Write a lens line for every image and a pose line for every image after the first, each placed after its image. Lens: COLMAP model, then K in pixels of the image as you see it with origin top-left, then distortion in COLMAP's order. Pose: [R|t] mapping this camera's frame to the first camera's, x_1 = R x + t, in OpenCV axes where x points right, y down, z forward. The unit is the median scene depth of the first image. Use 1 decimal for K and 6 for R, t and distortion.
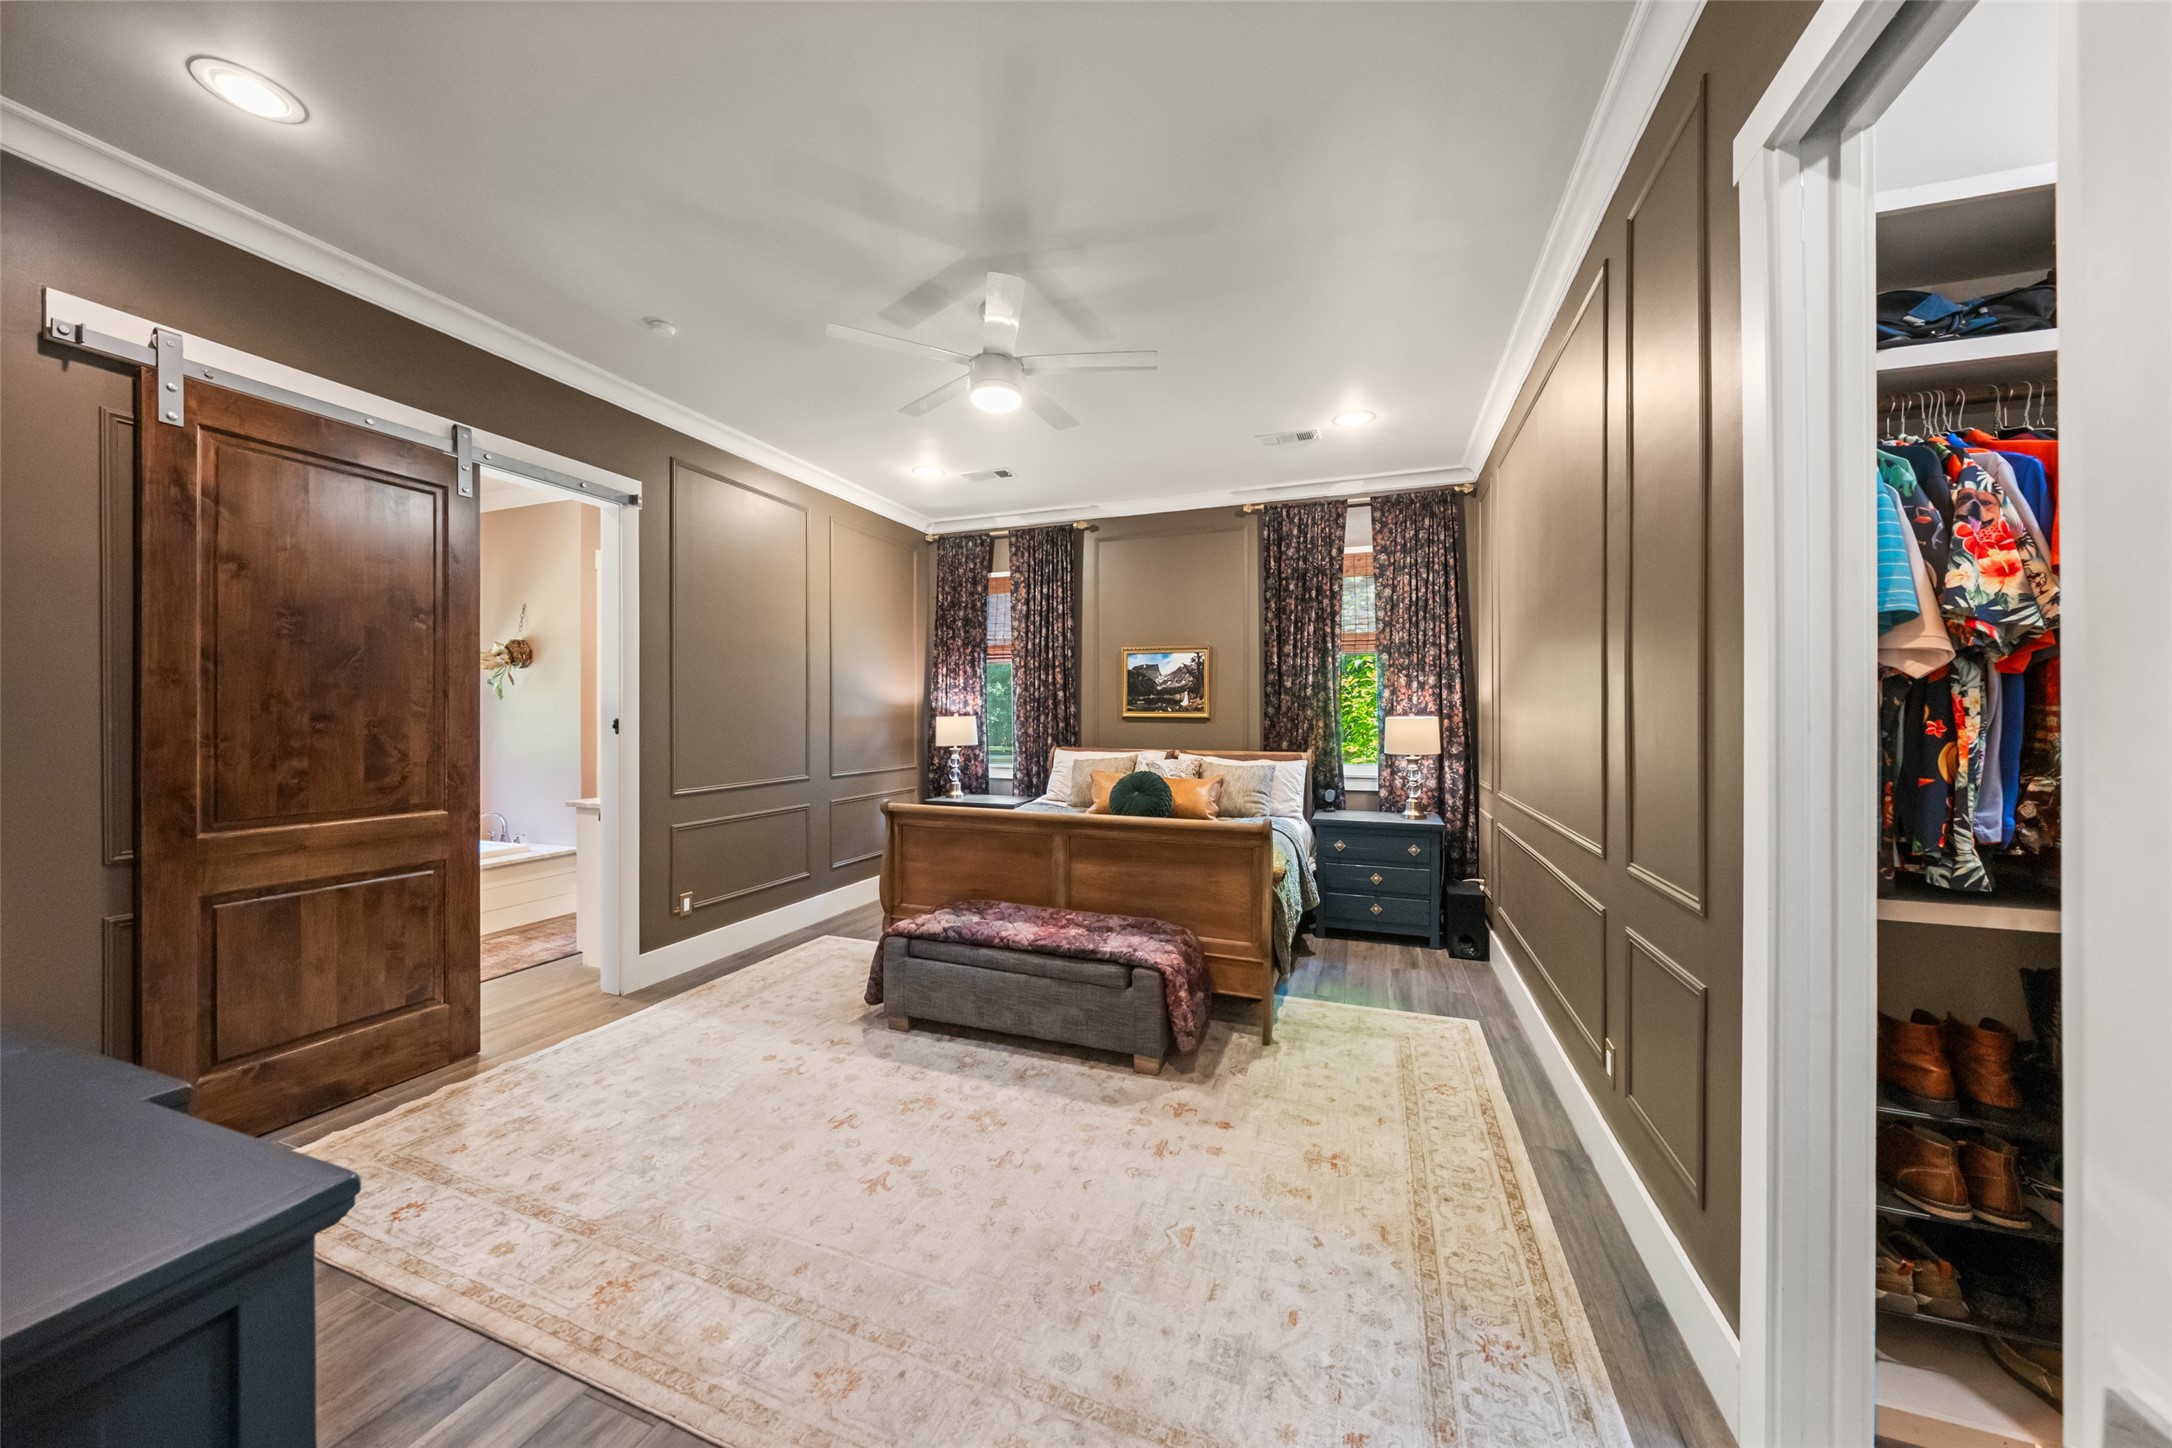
lens RADIAL K [[764.1, 0, 1087.1], [0, 764.1, 716.8], [0, 0, 1]] dist [-0.002970, -0.000033]
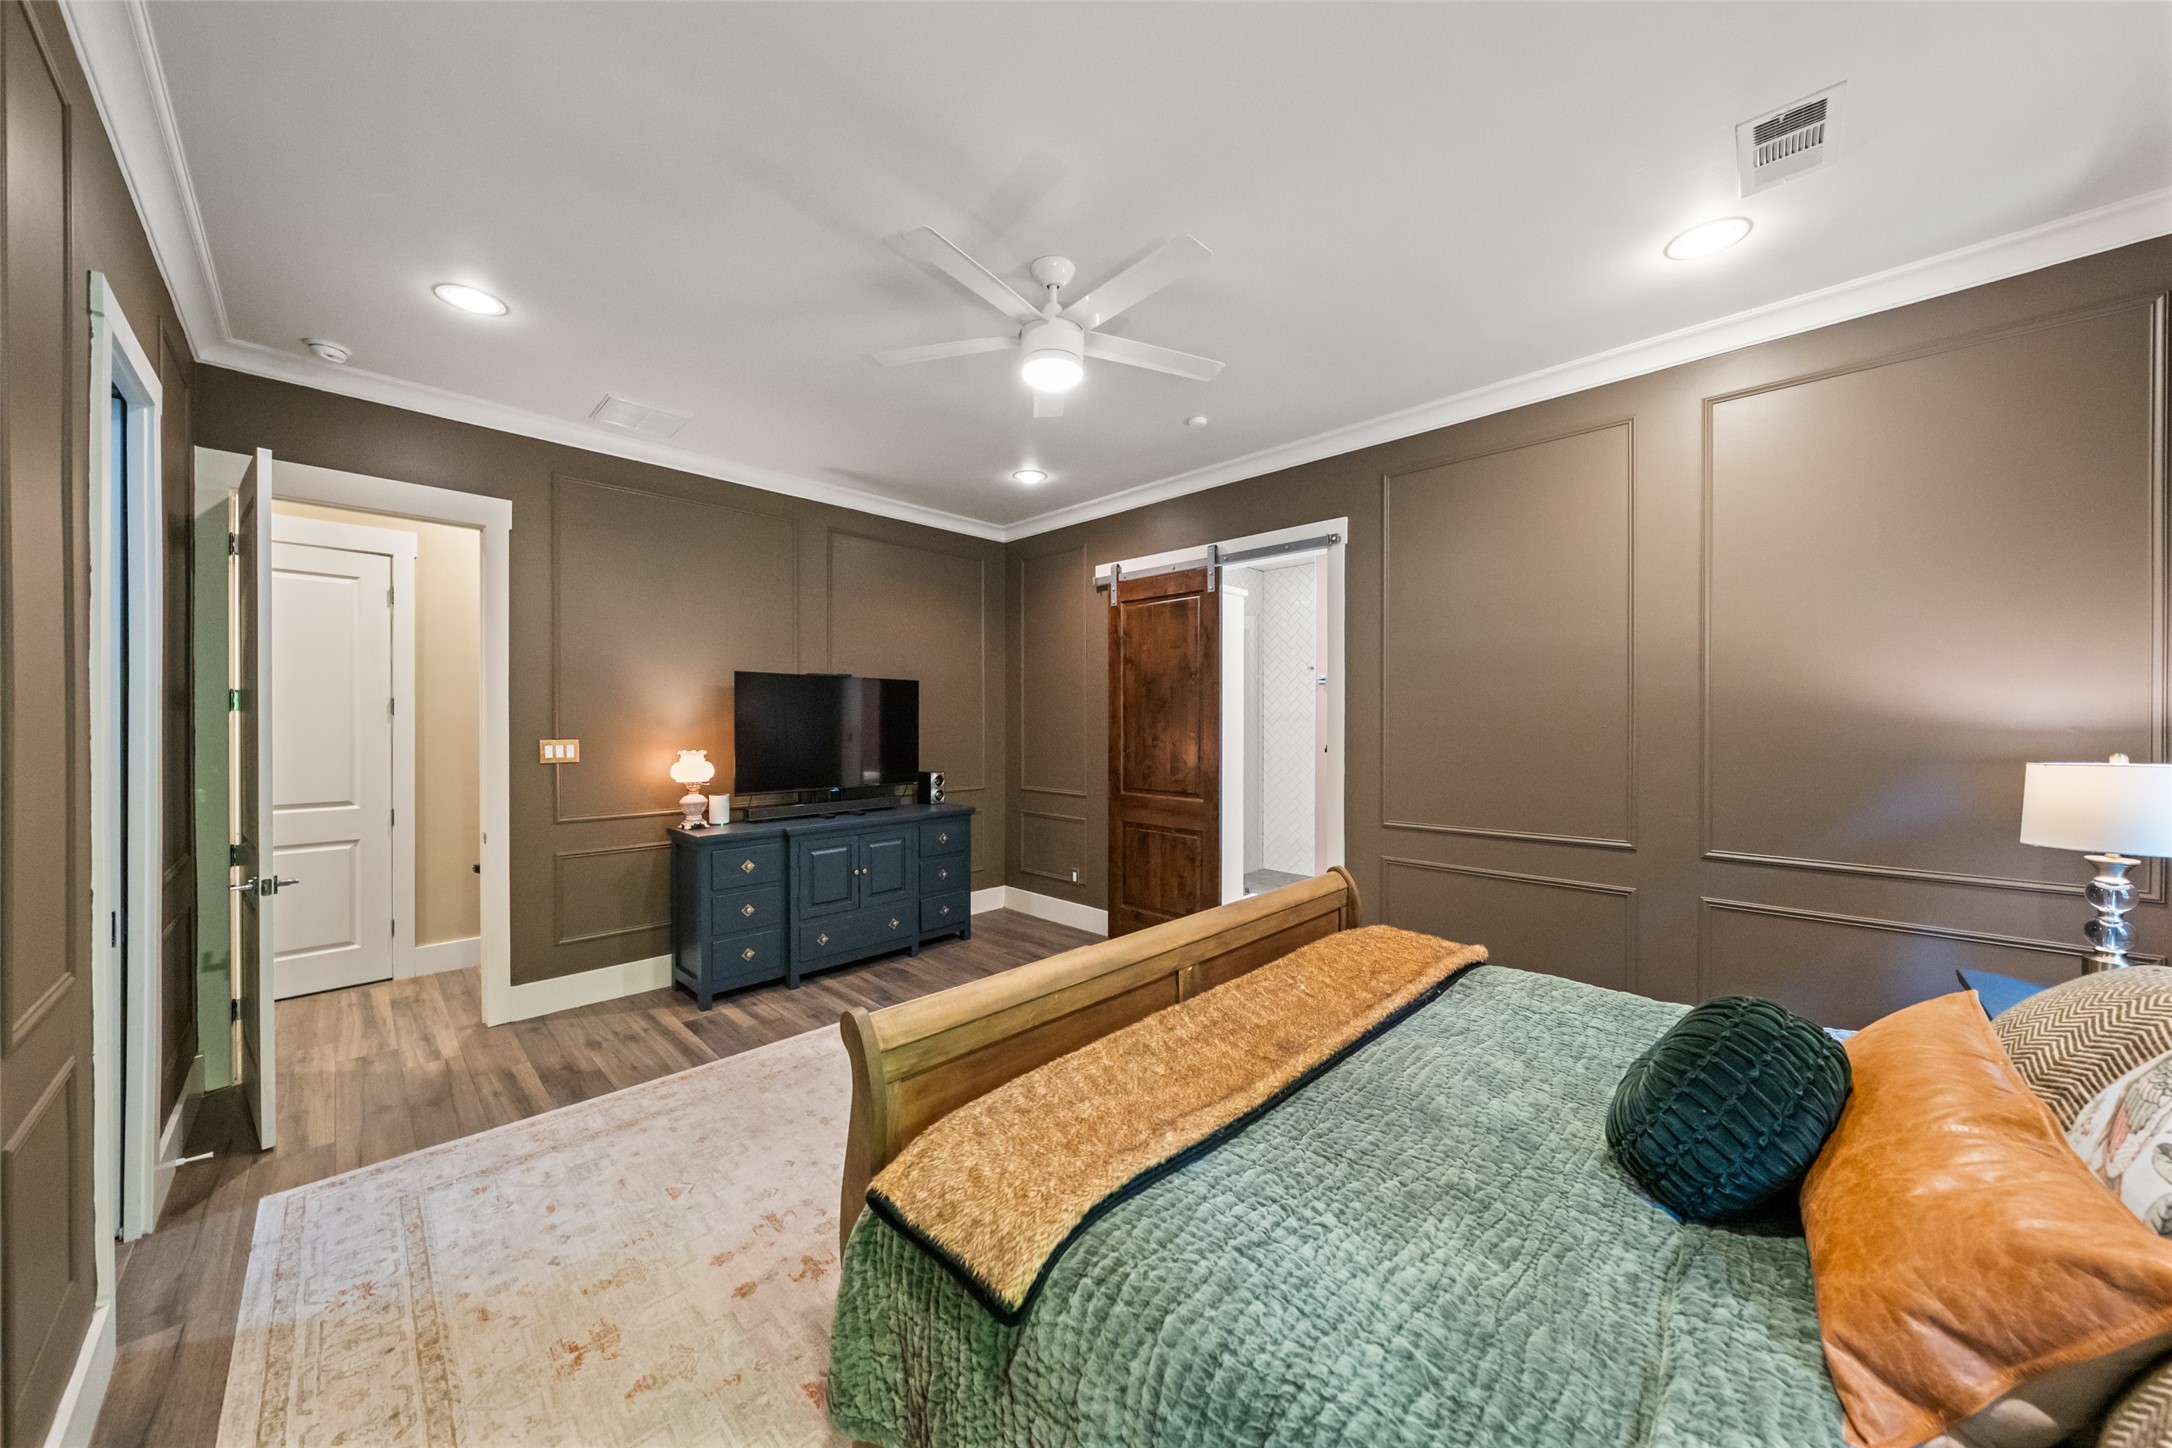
lens RADIAL K [[764.1, 0, 1099.4], [0, 764.1, 722.5], [0, 0, 1]] dist [-0.002970, -0.000033]
pose [[-0.418803, 0.001058, -0.908077, 0.775686], [-0.003088, 0.999992, 0.002589, -0.045294], [0.908072, 0.003888, -0.418796, 1.751163]]
